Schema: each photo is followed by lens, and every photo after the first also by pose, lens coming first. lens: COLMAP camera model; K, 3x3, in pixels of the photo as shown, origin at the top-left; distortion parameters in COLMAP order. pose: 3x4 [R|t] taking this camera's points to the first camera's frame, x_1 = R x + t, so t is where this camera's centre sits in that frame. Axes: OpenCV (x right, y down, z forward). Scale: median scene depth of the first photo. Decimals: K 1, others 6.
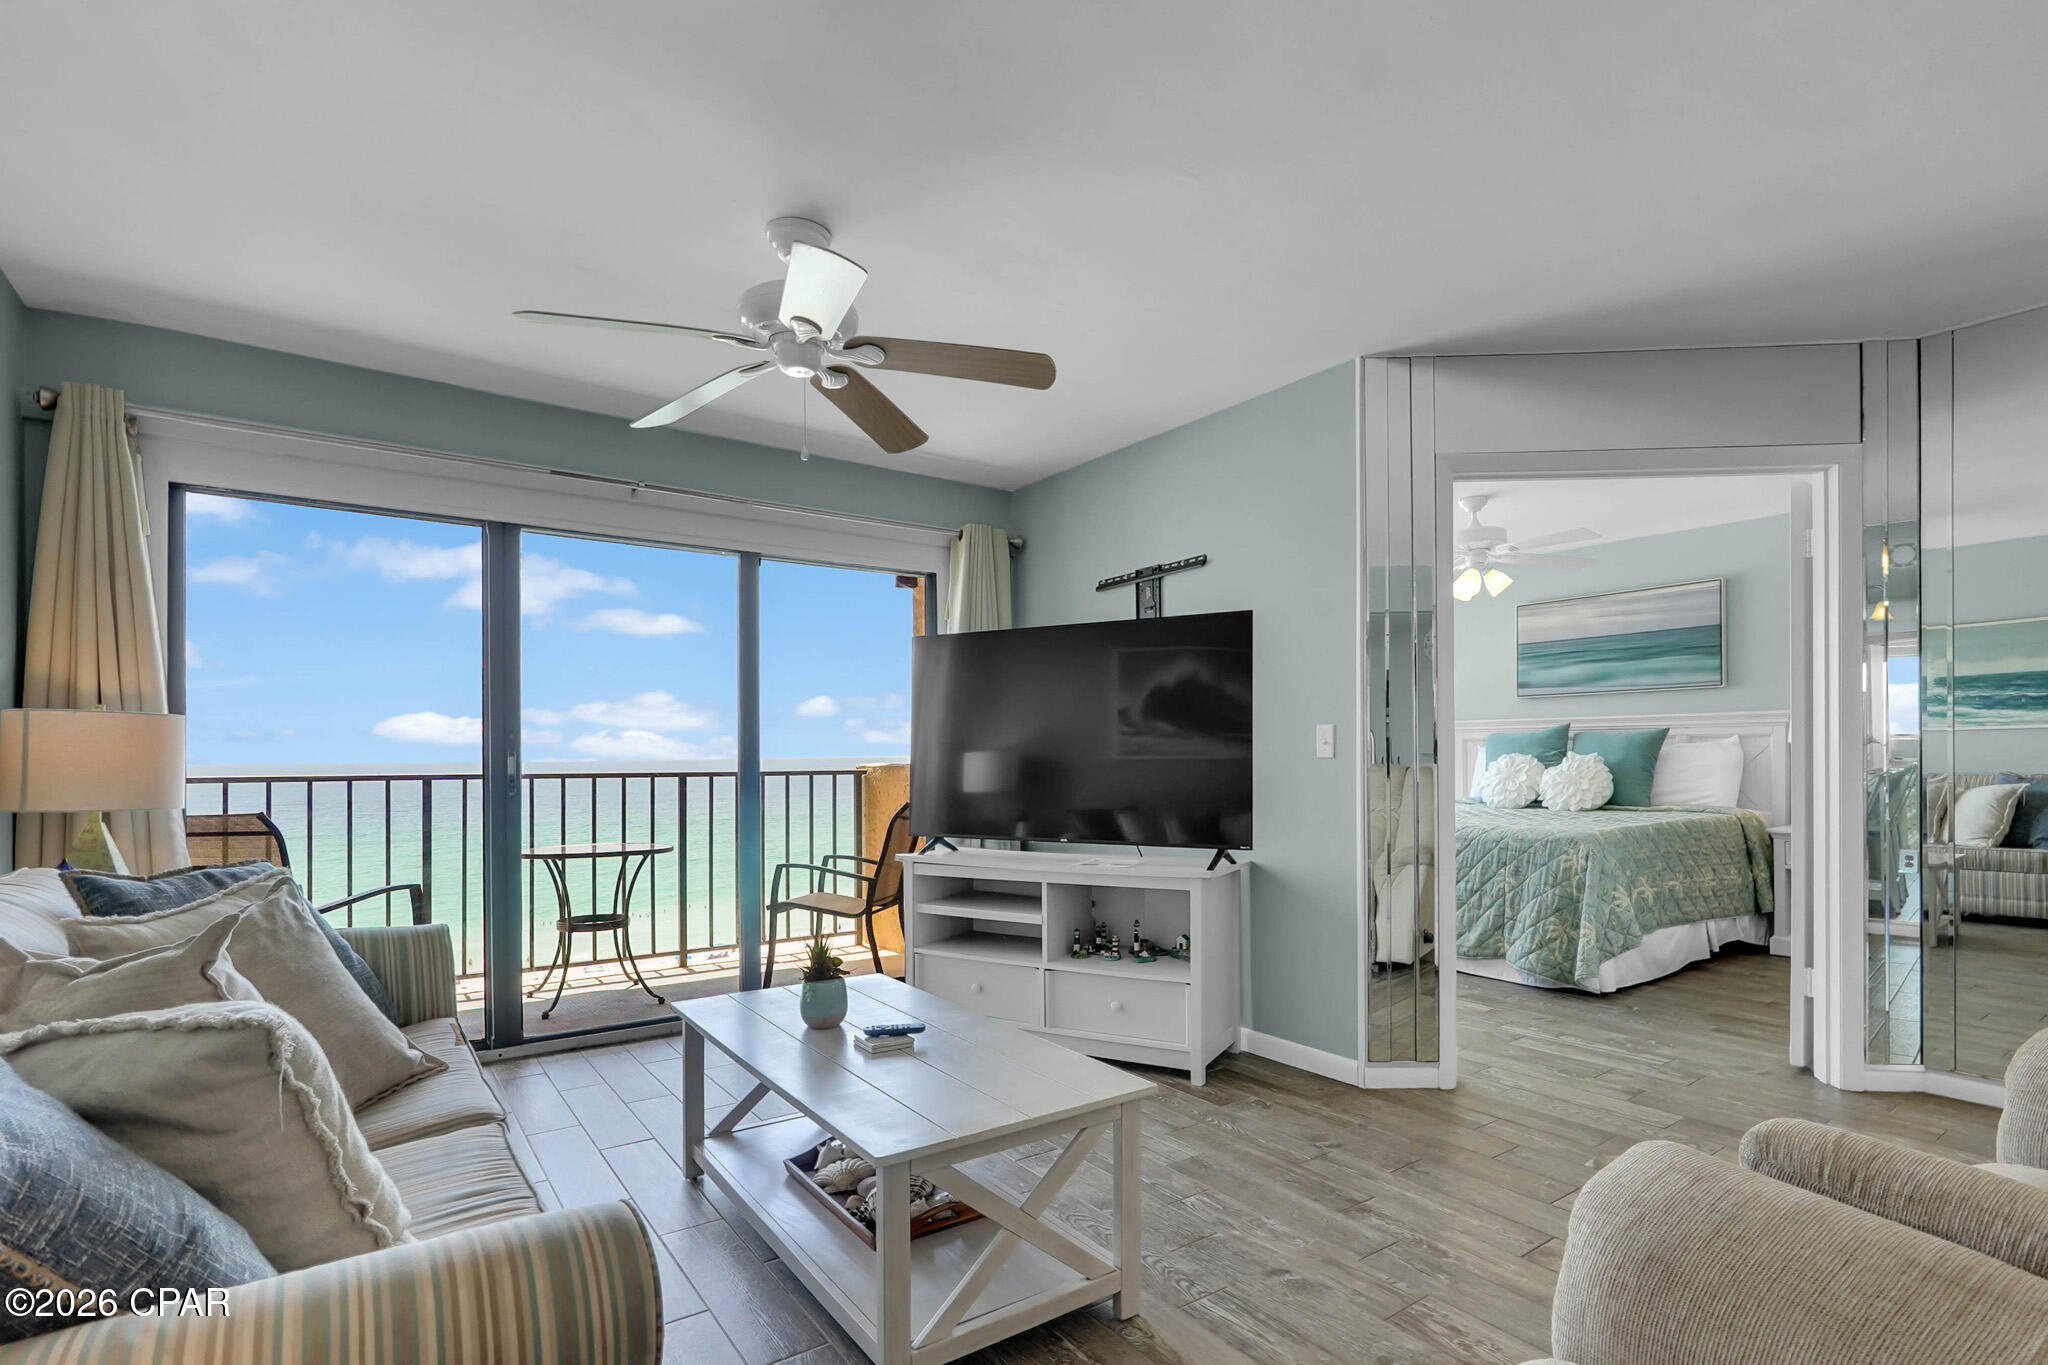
lens RADIAL K [[972.5, 0, 1032.4], [0, 972.5, 745.9], [0, 0, 1]] dist [-0.020414, 0.011547]
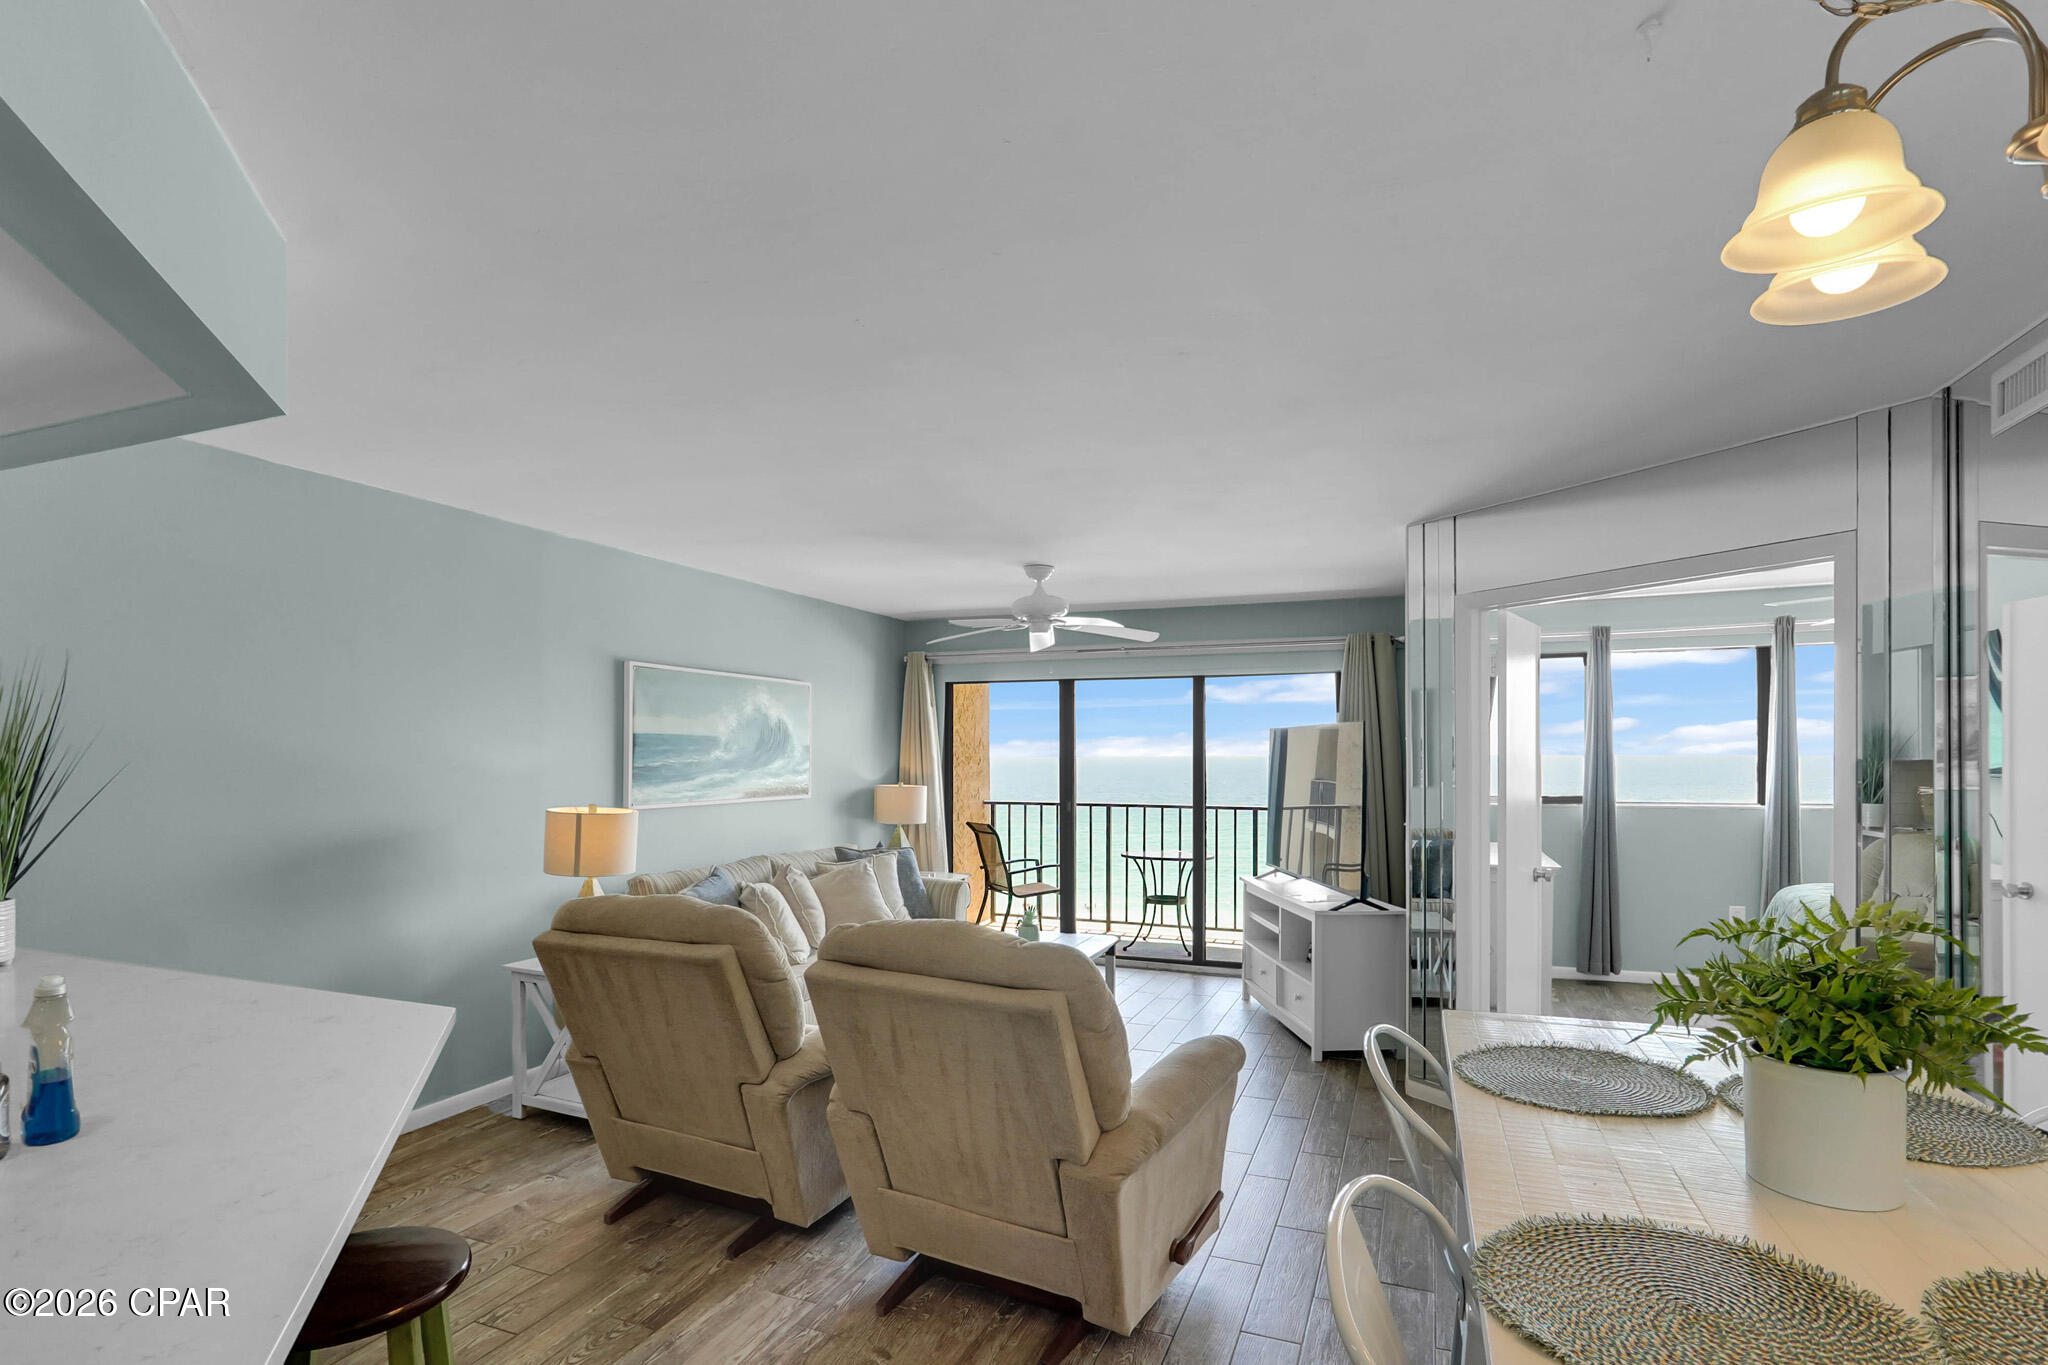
lens RADIAL K [[983.5, 0, 1030.4], [0, 983.5, 765.2], [0, 0, 1]] dist [-0.003265, -0.000013]
pose [[0.544983, 0.014037, -0.838330, 0.785911], [0.005035, 0.999787, 0.020014, -0.076784], [0.838432, -0.015128, 0.544796, -0.085036]]
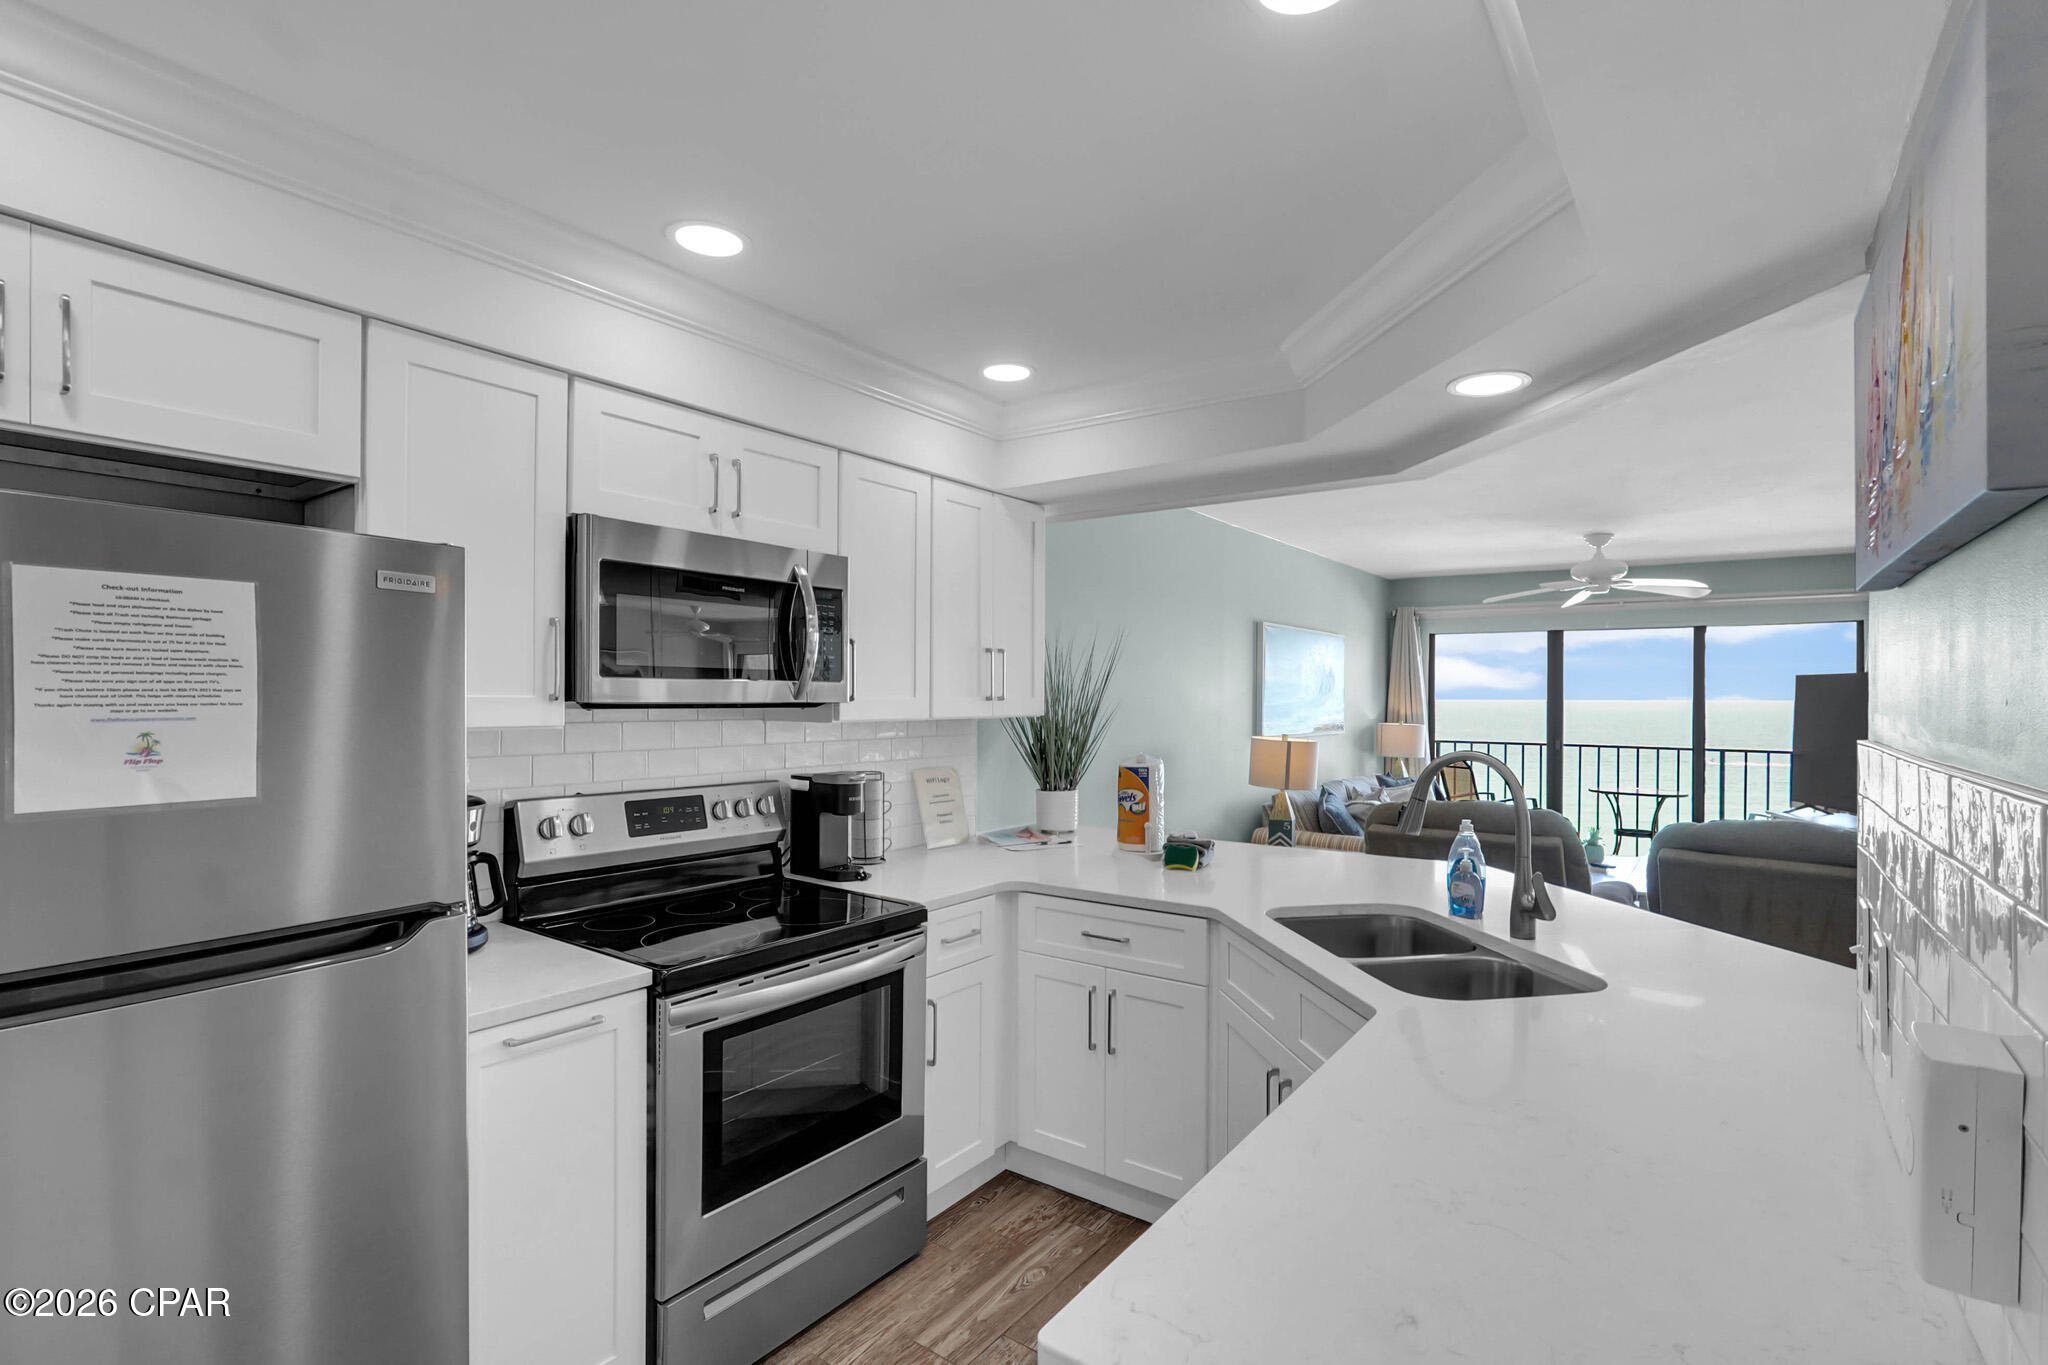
lens RADIAL K [[972.5, 0, 1032.2], [0, 972.5, 701.9], [0, 0, 1]] dist [-0.020414, 0.011547]
pose [[0.316951, 0.011257, -0.948375, 0.822318], [0.004936, 0.999896, 0.013518, -0.081110], [0.948429, -0.008966, 0.316863, -0.563080]]
